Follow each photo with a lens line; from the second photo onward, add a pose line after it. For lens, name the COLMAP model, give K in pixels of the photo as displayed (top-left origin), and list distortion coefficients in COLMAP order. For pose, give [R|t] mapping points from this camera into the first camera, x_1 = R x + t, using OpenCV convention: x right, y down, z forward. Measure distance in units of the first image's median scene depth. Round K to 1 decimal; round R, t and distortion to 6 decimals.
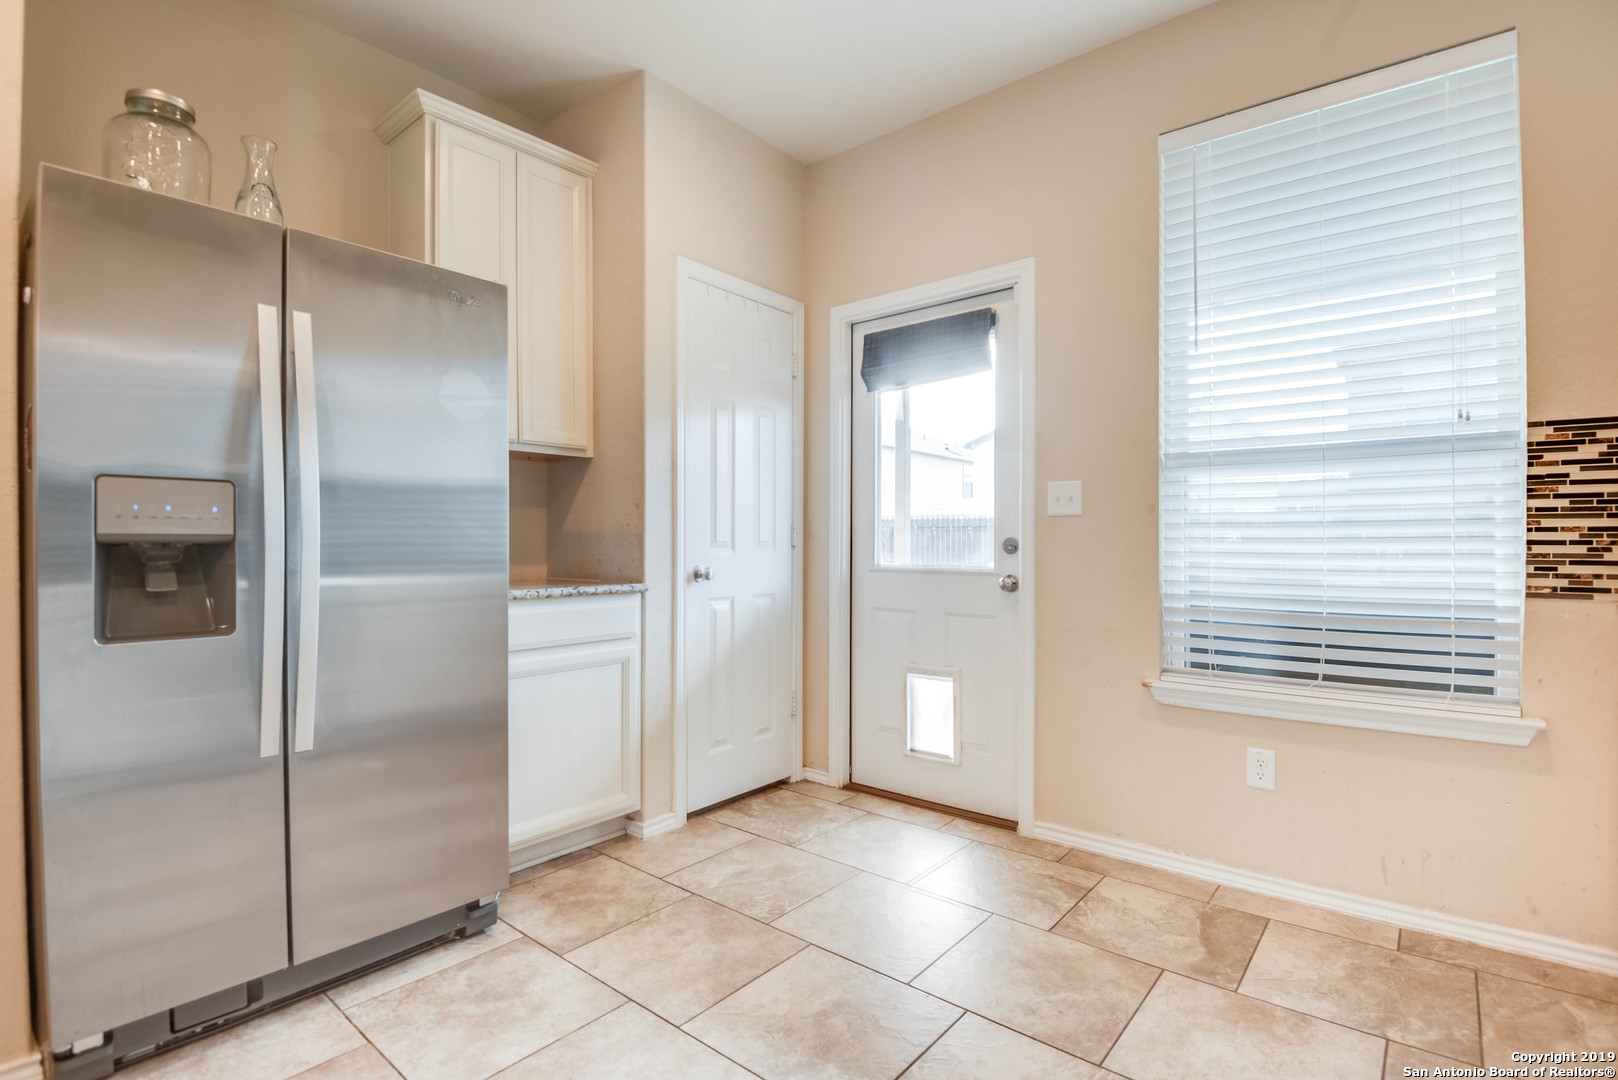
lens RADIAL K [[772.7, 0, 803.4], [0, 772.7, 543.7], [0, 0, 1]] dist [-0.021400, -0.001021]
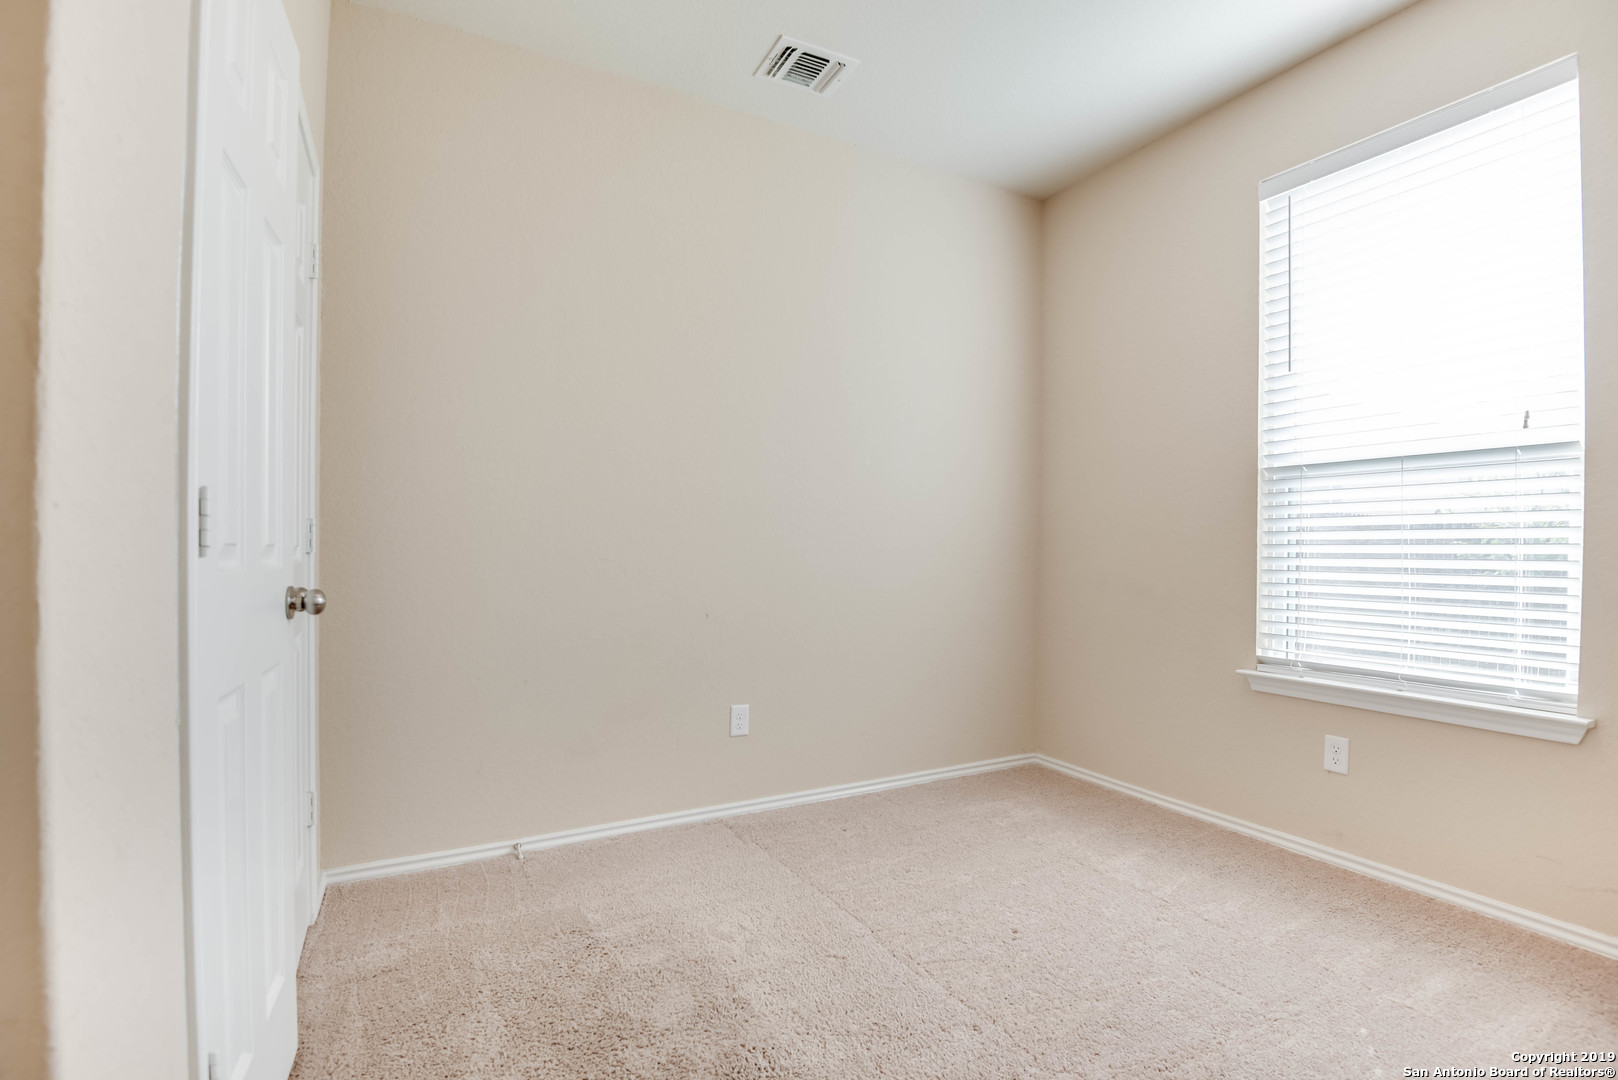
lens RADIAL K [[772.7, 0, 803.4], [0, 772.7, 543.7], [0, 0, 1]] dist [-0.021400, -0.001021]
pose [[0.906896, -0.008765, -0.421263, 0.367778], [0.006665, 0.999957, -0.006458, -0.003982], [0.421301, 0.003049, 0.906916, -0.305957]]
